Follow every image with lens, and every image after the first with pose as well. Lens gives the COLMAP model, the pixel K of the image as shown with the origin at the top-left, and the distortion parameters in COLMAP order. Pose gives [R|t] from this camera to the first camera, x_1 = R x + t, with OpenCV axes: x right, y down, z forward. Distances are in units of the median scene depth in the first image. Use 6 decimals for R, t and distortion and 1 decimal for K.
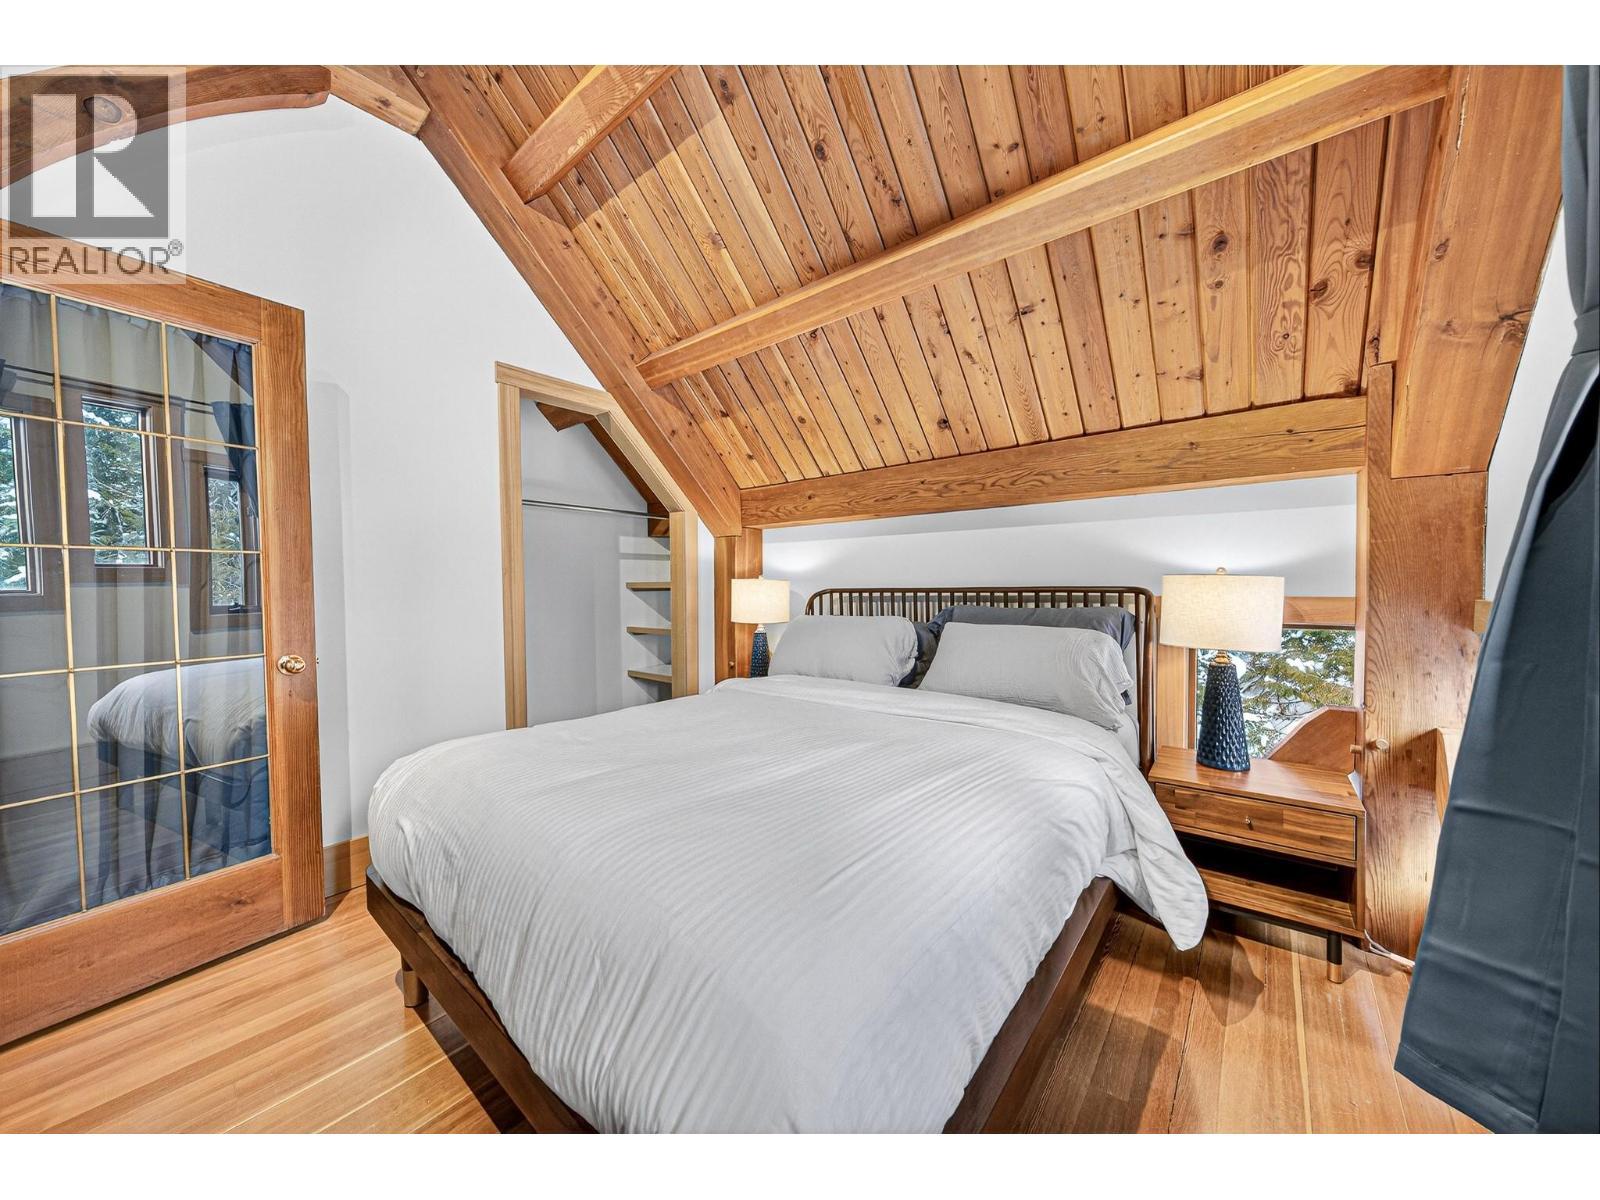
lens RADIAL K [[564.1, 0, 806.0], [0, 564.1, 607.5], [0, 0, 1]] dist [-0.001405, -0.000102]
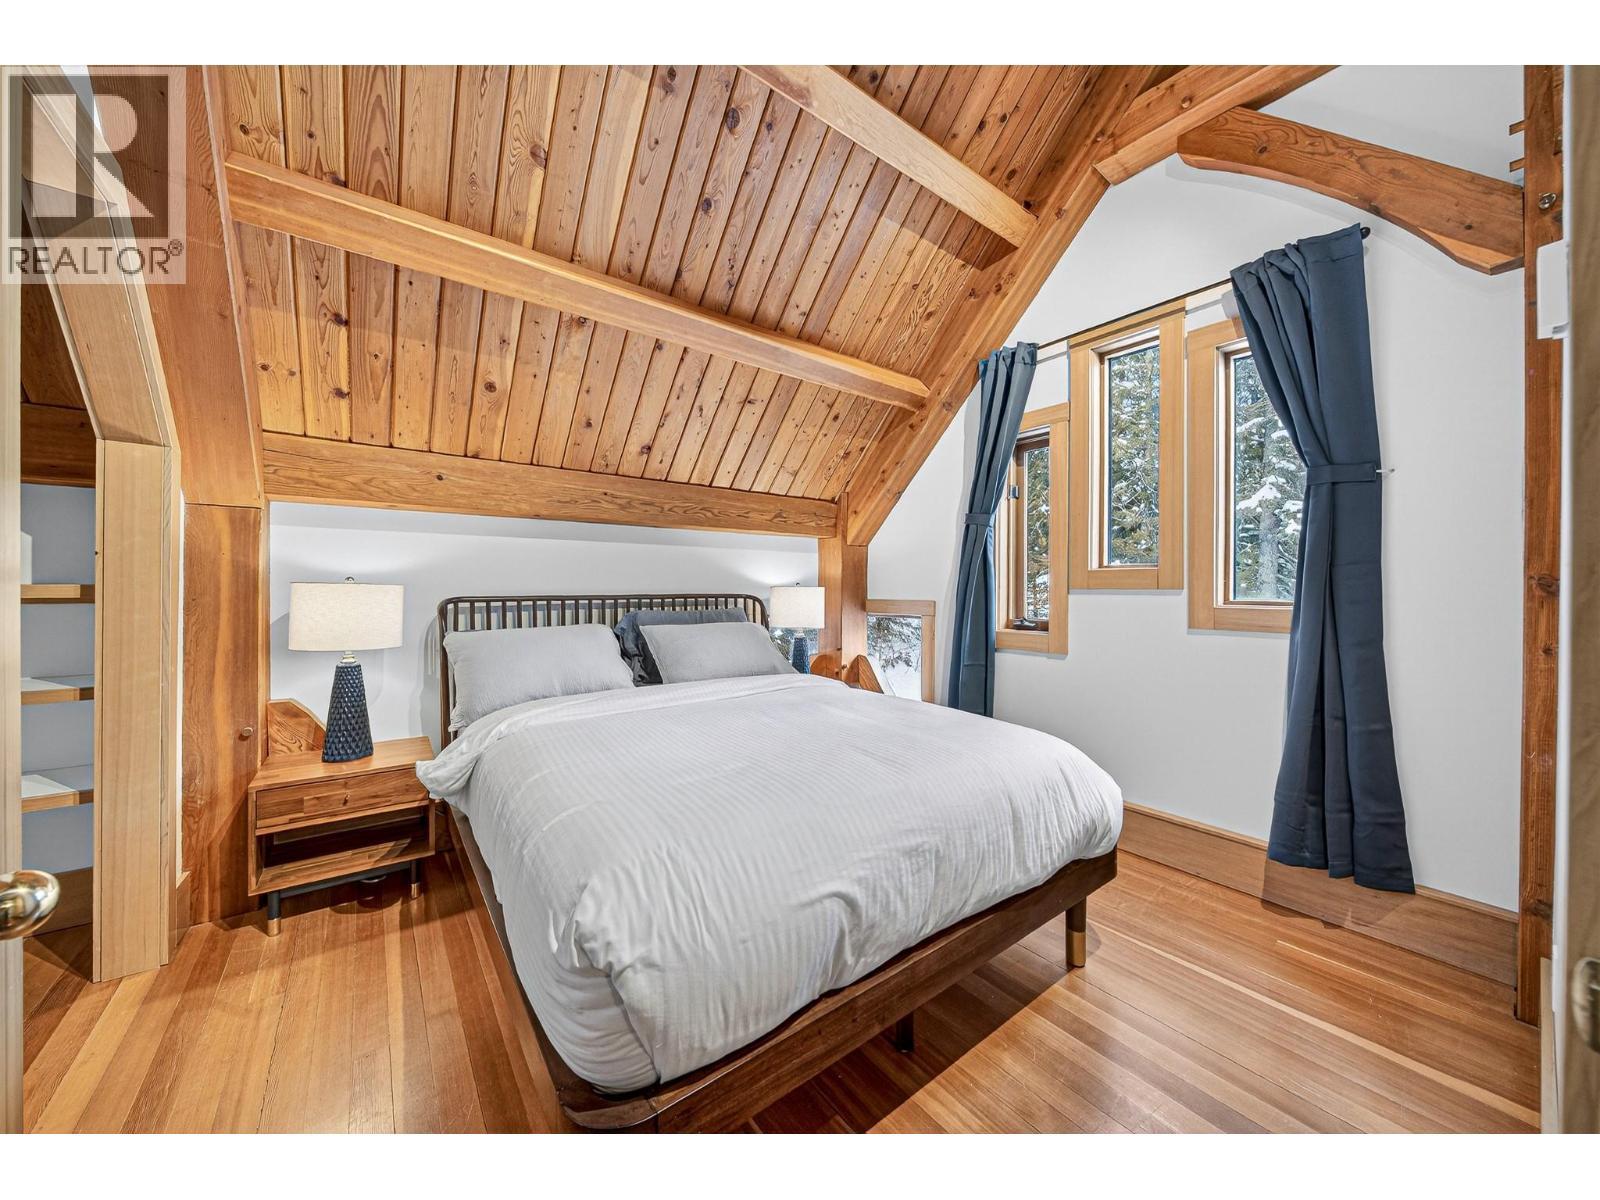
lens RADIAL K [[570.7, 0, 800.0], [0, 570.7, 600.0], [0, 0, 1]] dist [0.000287, 0.000011]
pose [[0.227487, -0.007663, 0.973751, -0.828280], [0.040738, 0.999168, -0.001654, -0.010756], [-0.972929, 0.040045, 0.227610, 0.467891]]
